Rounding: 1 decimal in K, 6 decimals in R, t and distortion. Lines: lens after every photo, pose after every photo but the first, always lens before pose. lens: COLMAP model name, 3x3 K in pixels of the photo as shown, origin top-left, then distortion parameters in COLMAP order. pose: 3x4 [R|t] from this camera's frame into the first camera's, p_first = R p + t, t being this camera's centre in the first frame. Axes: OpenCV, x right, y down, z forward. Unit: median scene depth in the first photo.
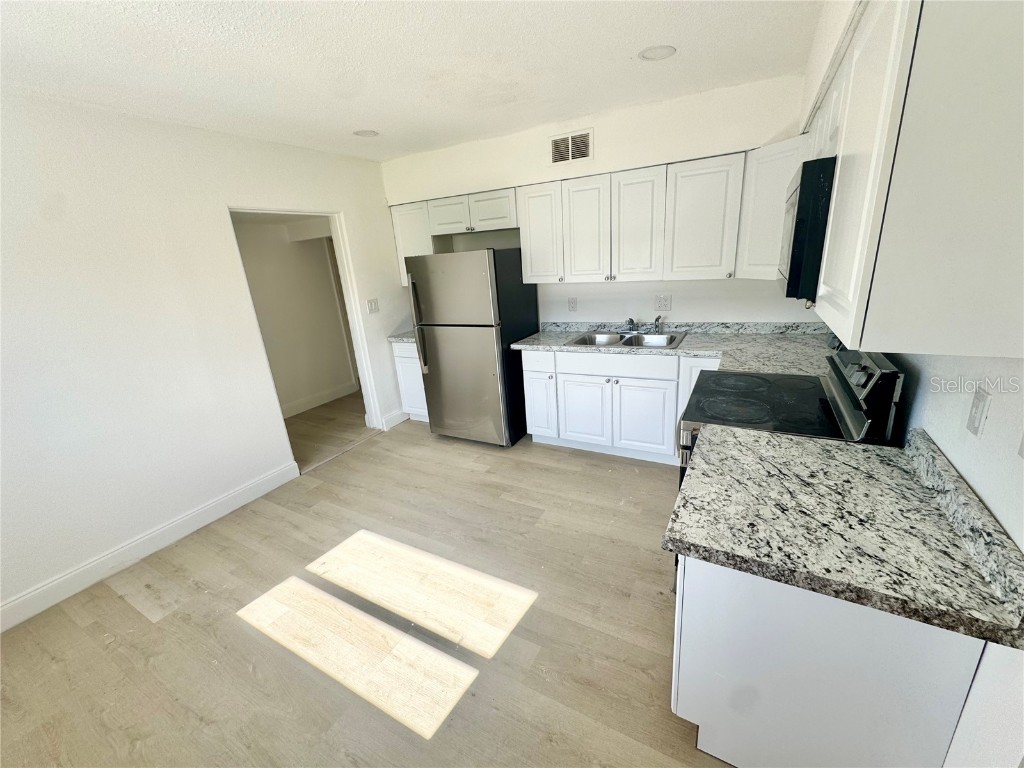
lens RADIAL K [[412.0, 0, 512.5], [0, 412.0, 384.2], [0, 0, 1]] dist [-0.001603, 0.000304]
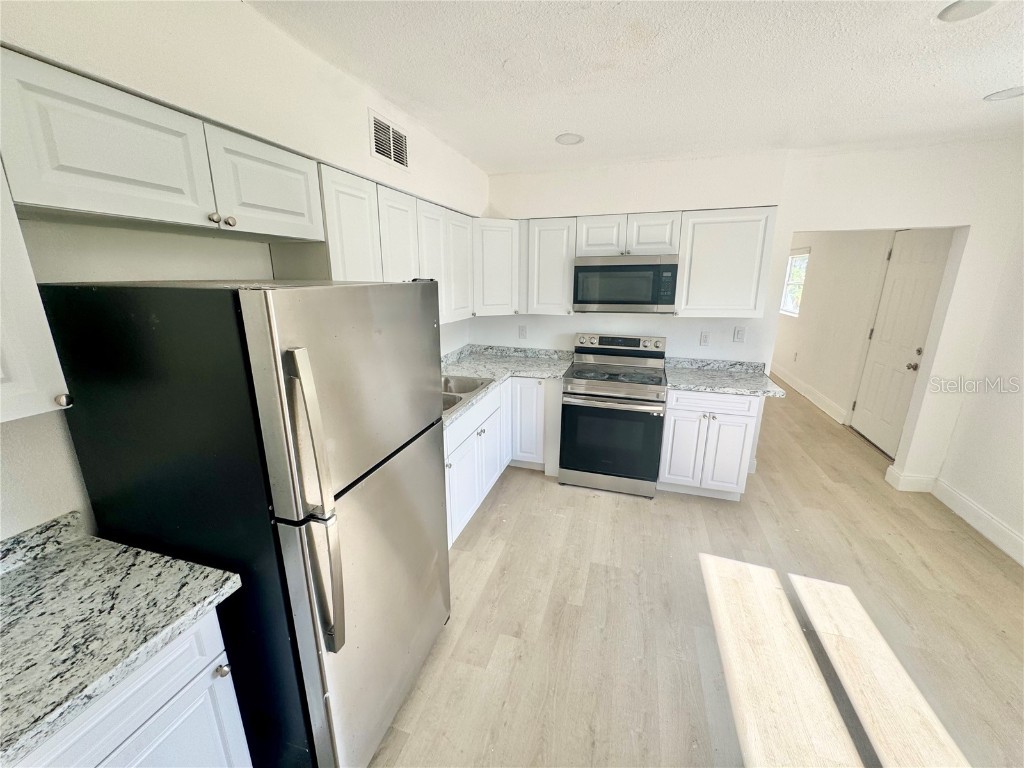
lens RADIAL K [[412.0, 0, 512.5], [0, 412.0, 384.2], [0, 0, 1]] dist [-0.001603, 0.000304]
pose [[-0.213039, -0.182550, 0.959838, -0.632481], [0.310599, 0.918776, 0.243679, -0.308966], [-0.926360, 0.350038, -0.139036, 1.046952]]
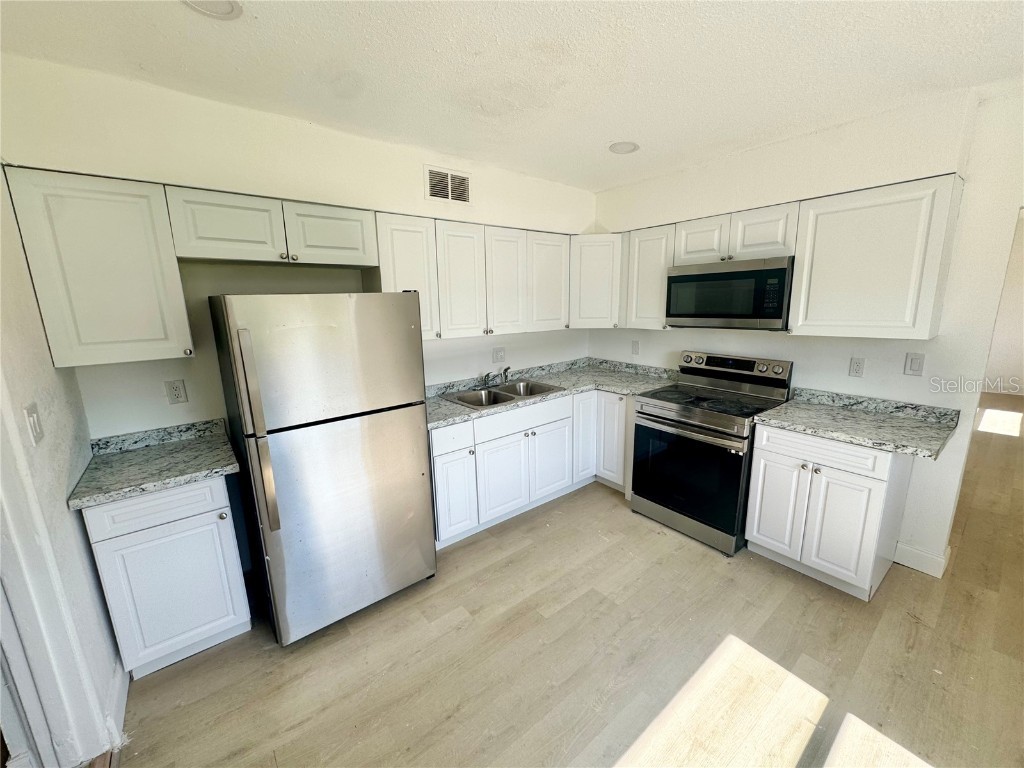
lens RADIAL K [[412.0, 0, 512.5], [0, 412.0, 384.2], [0, 0, 1]] dist [-0.001603, 0.000304]
pose [[0.378031, -0.127308, 0.916998, -0.656946], [0.273912, 0.961535, 0.020572, -0.154096], [-0.884344, 0.243400, 0.398361, 0.638075]]
